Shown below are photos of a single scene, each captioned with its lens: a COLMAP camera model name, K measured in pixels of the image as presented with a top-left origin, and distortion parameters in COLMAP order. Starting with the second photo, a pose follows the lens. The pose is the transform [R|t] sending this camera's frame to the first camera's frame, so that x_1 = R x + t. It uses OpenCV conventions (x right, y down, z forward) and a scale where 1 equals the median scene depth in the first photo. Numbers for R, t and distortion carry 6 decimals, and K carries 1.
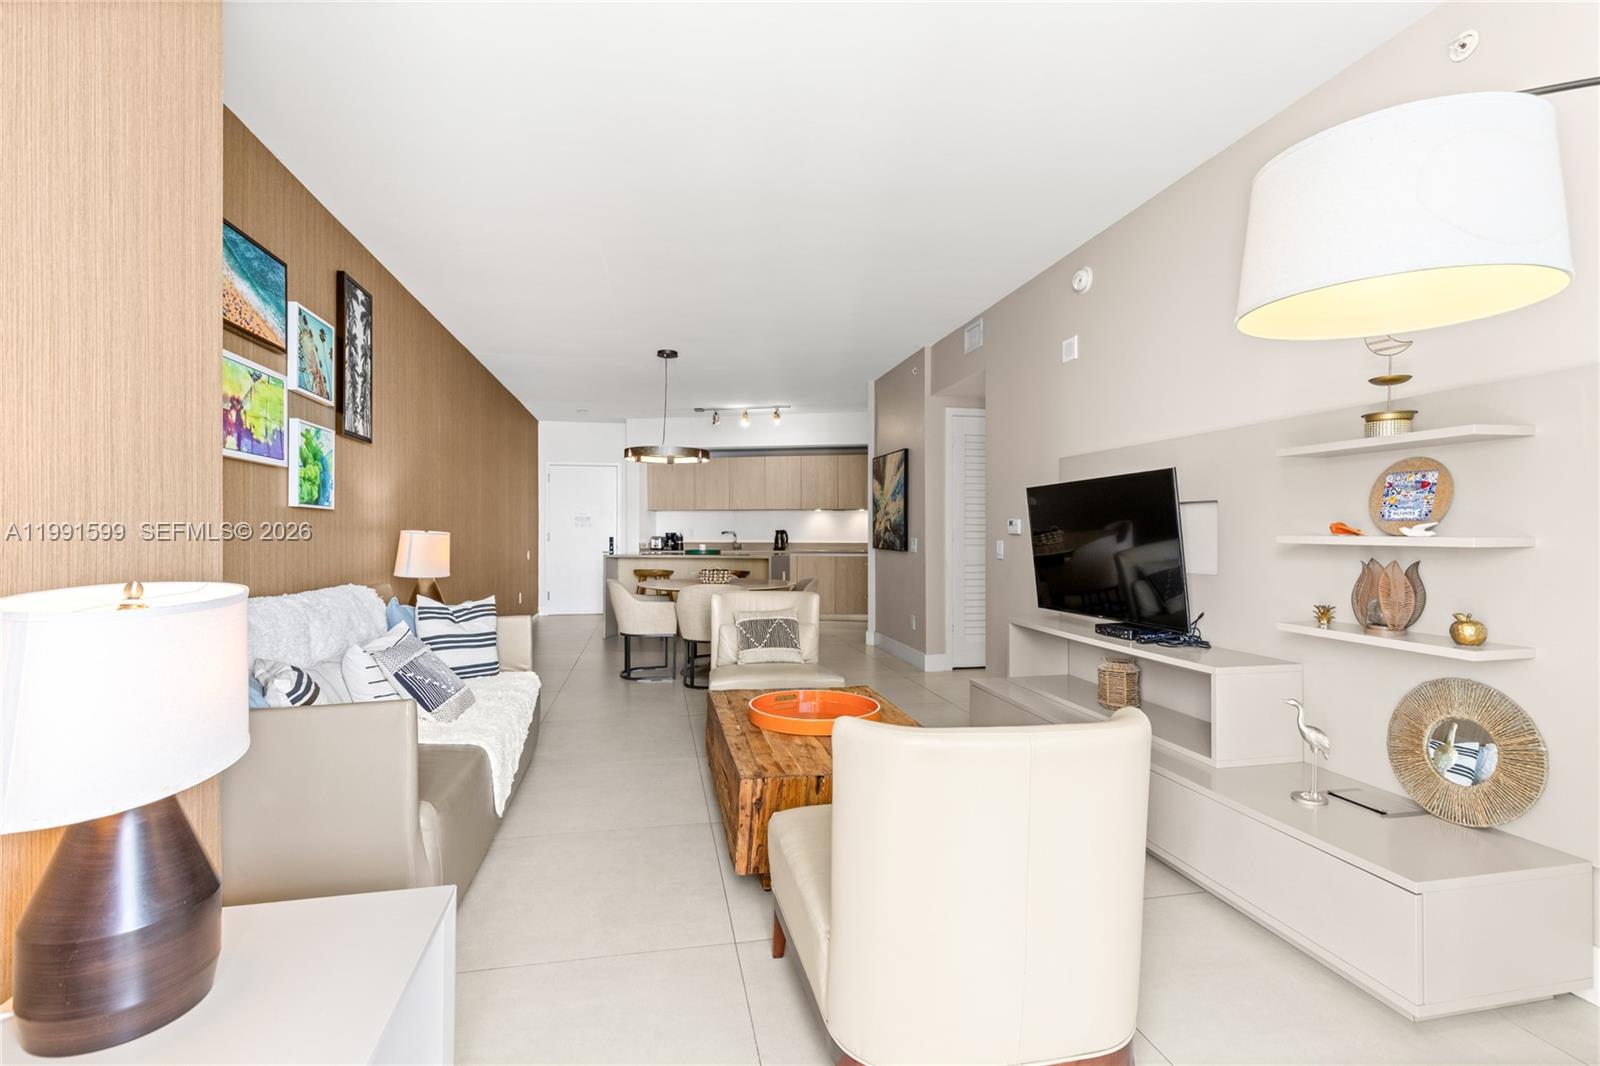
lens RADIAL K [[725.7, 0, 807.8], [0, 725.7, 530.6], [0, 0, 1]] dist [0.003670, -0.000058]
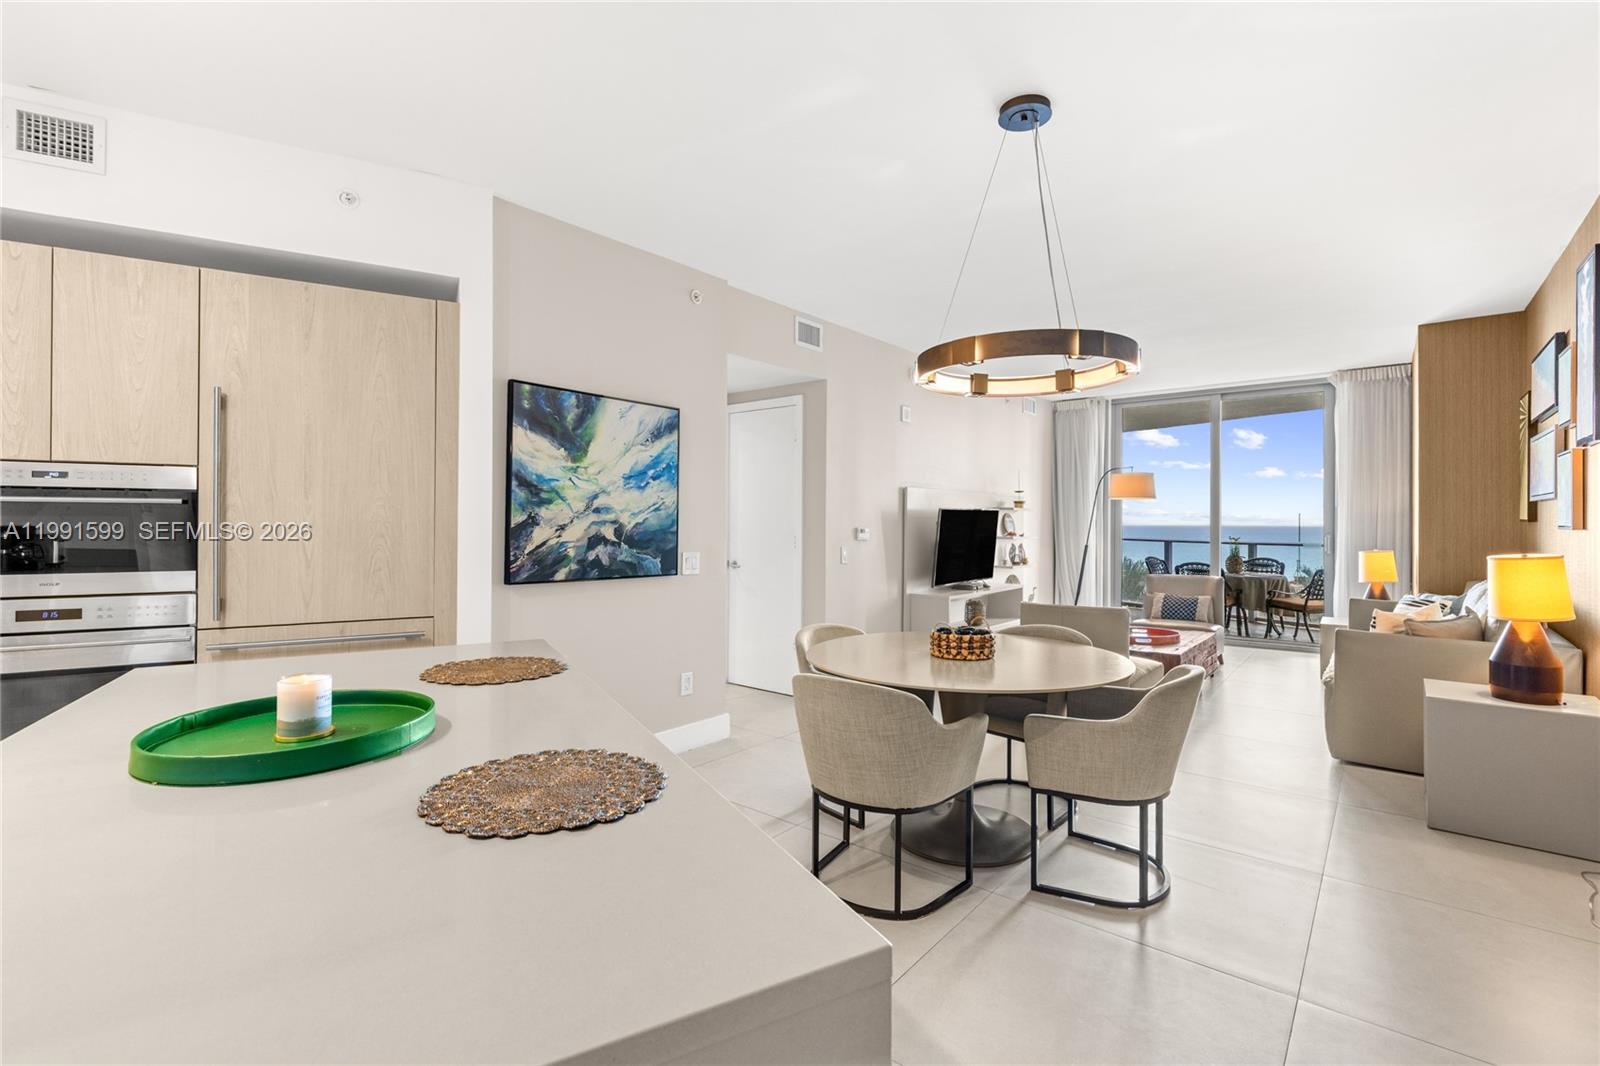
lens RADIAL K [[724.5, 0, 811.7], [0, 724.5, 516.5], [0, 0, 1]] dist [0.008777, -0.002036]
pose [[-0.629672, 0.000276, 0.776861, -0.701397], [-0.007689, 0.999949, -0.006587, -0.029680], [-0.776823, -0.010120, -0.629637, 2.190220]]
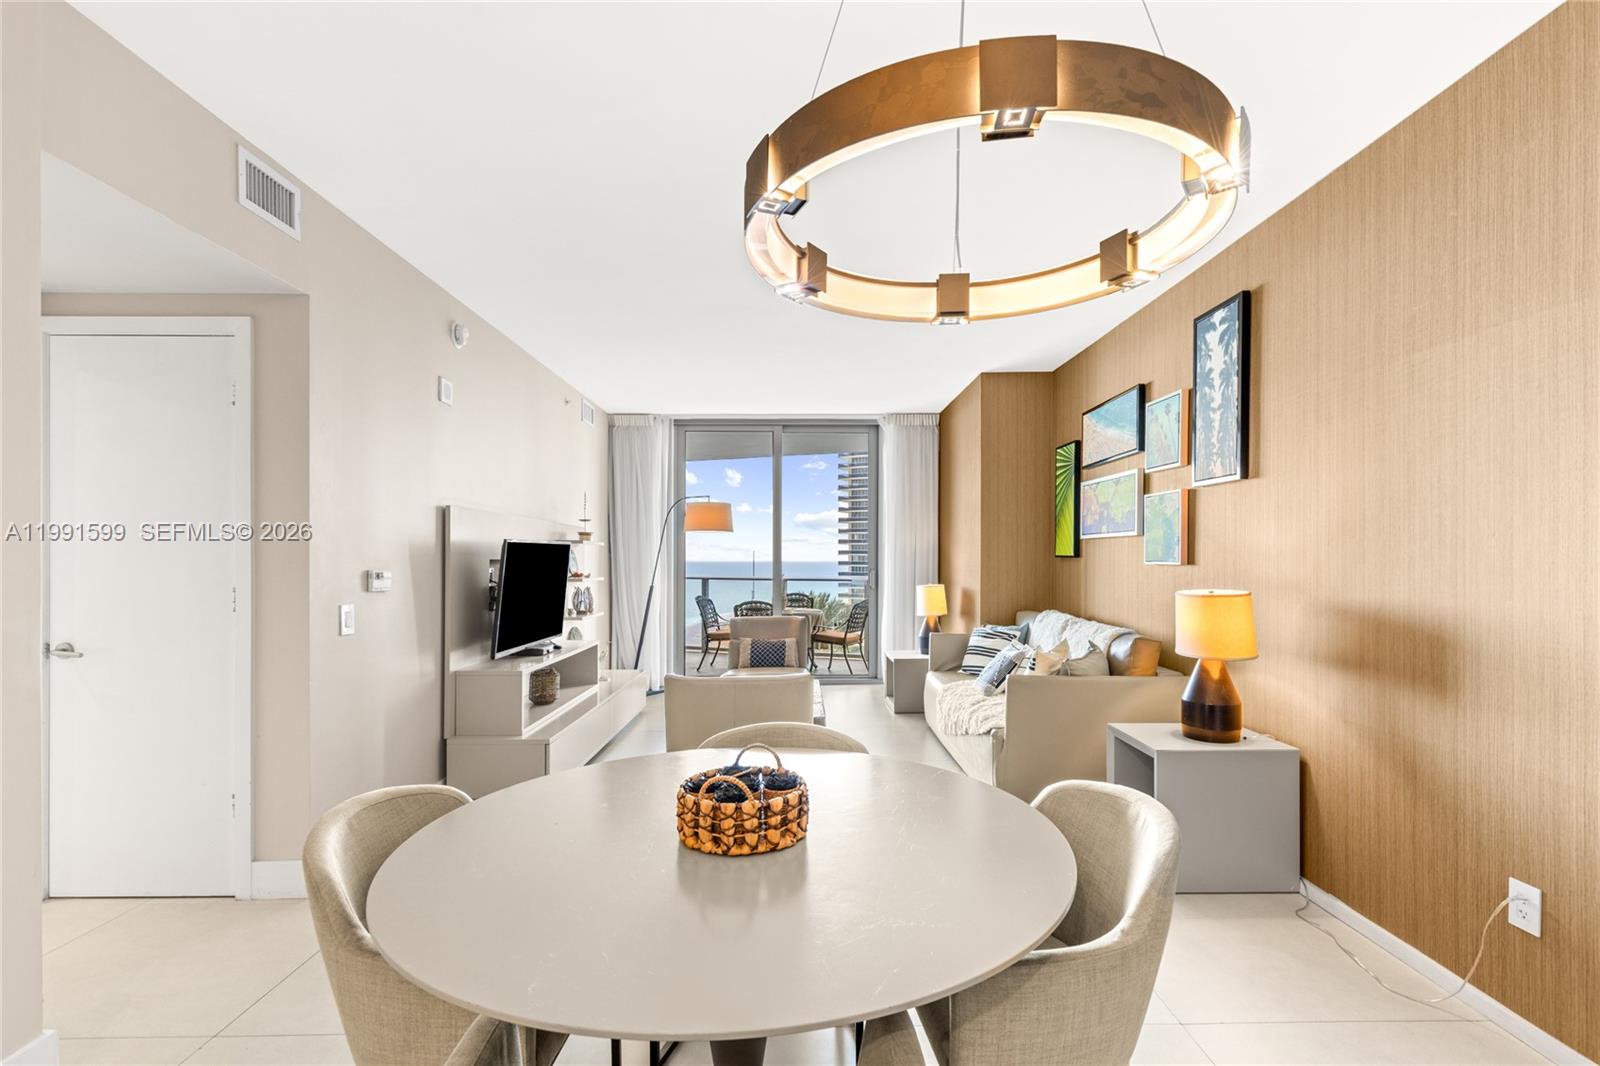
lens RADIAL K [[731.6, 0, 811.0], [0, 731.6, 562.9], [0, 0, 1]] dist [0.005862, -0.000192]
pose [[-0.980529, -0.003530, 0.196345, -0.310323], [-0.002980, 0.999991, 0.003098, -0.030364], [-0.196354, 0.002452, -0.980530, 1.945130]]
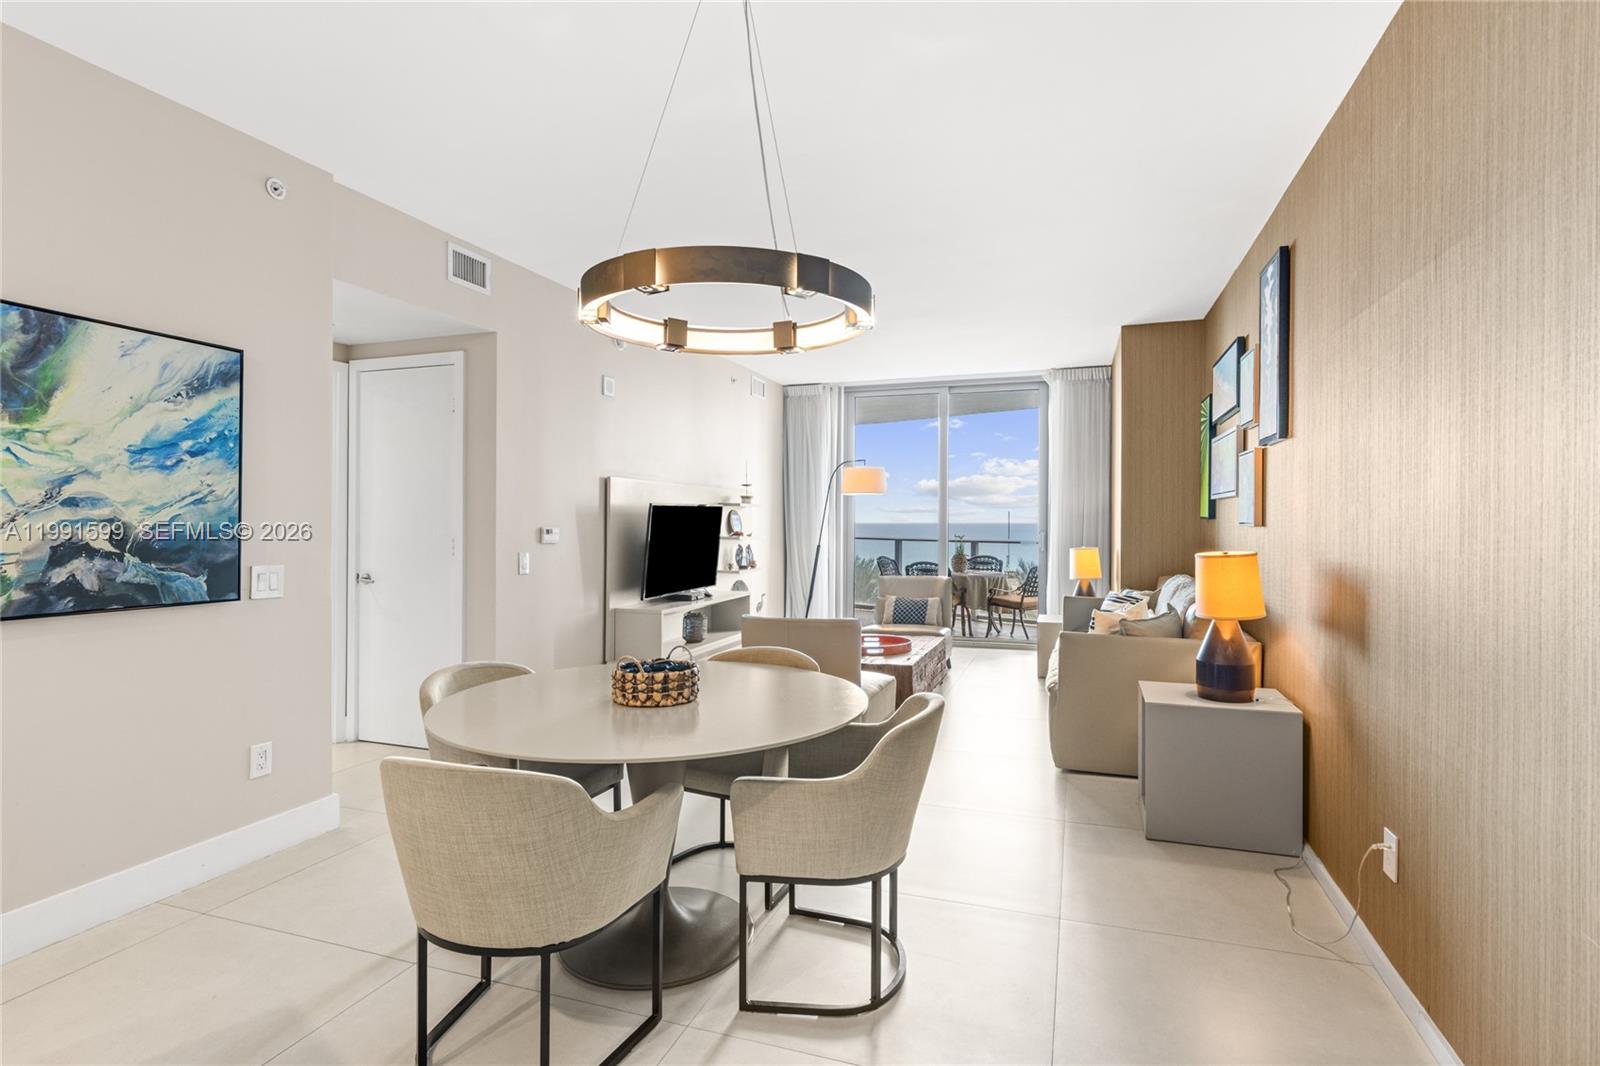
lens RADIAL K [[794.7, 0, 808.8], [0, 794.7, 522.6], [0, 0, 1]] dist [0.001310, 0.000445]
pose [[-0.855877, -0.006208, 0.517143, -0.632412], [-0.006071, 0.999980, 0.001956, -0.030189], [-0.517144, -0.001466, -0.855897, 2.055798]]
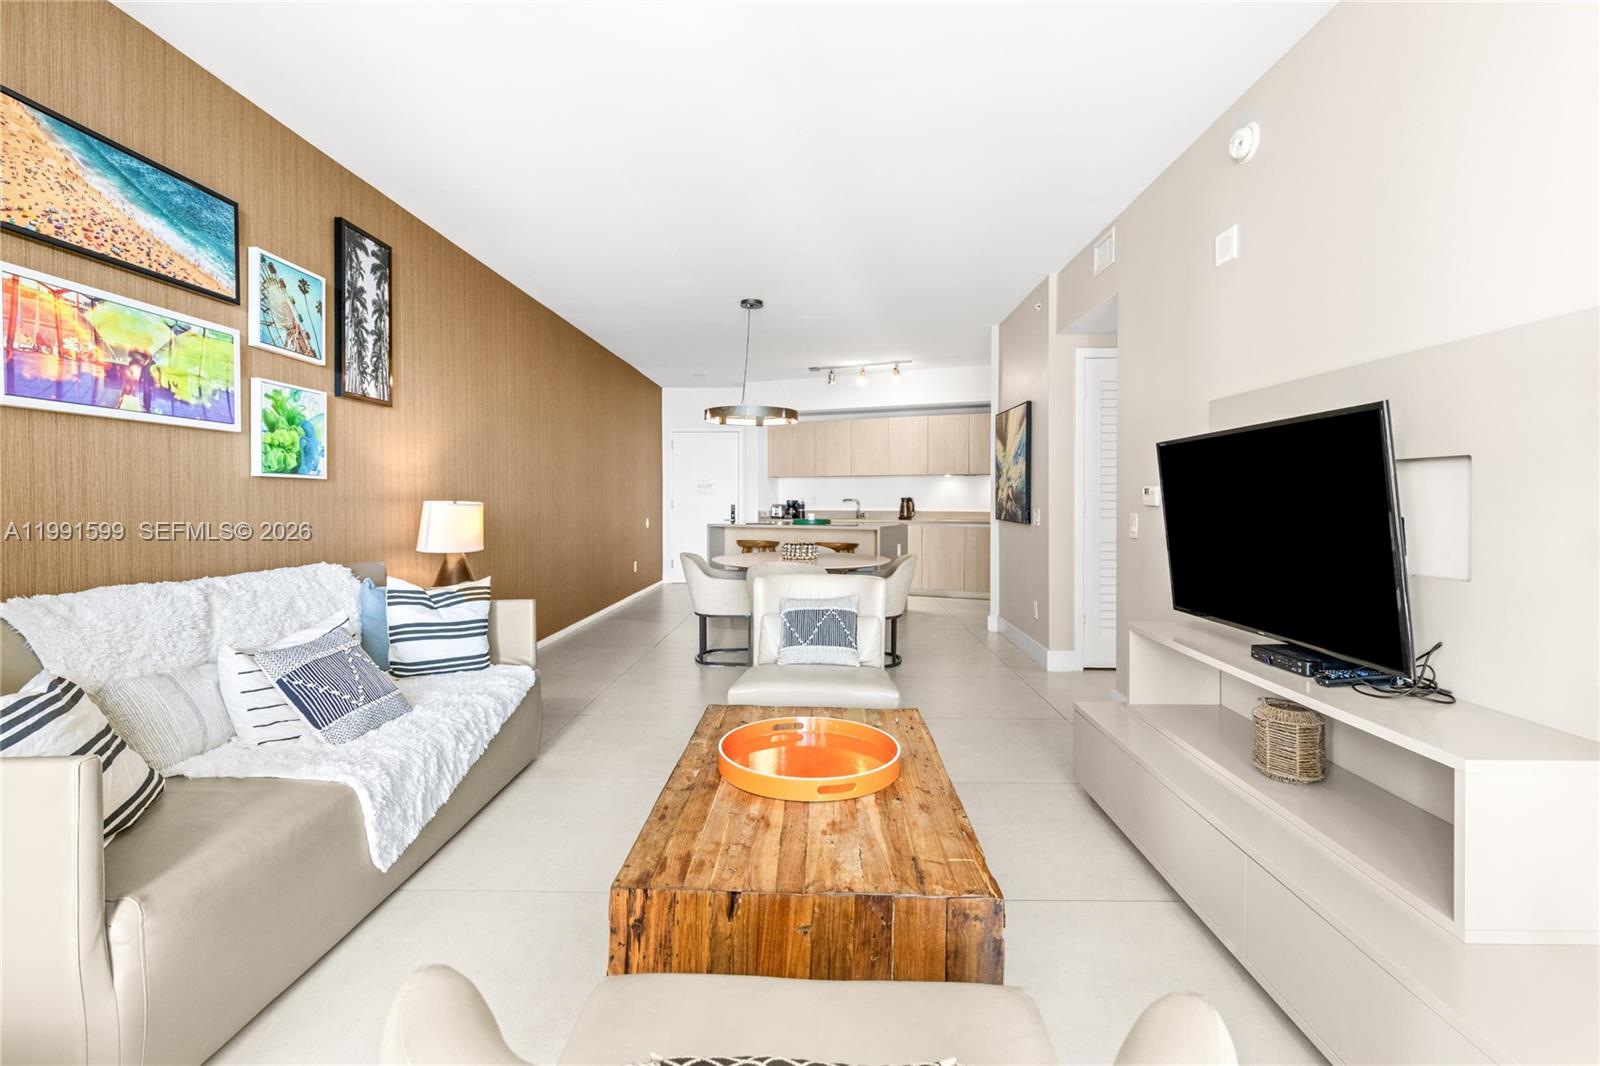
lens RADIAL K [[716.6, 0, 812.4], [0, 716.6, 506.3], [0, 0, 1]] dist [0.001482, 0.000179]
pose [[0.974638, 0.002390, -0.223776, 0.131129], [0.000741, 0.999903, 0.013906, -0.006256], [0.223787, -0.013719, 0.974541, 0.236750]]
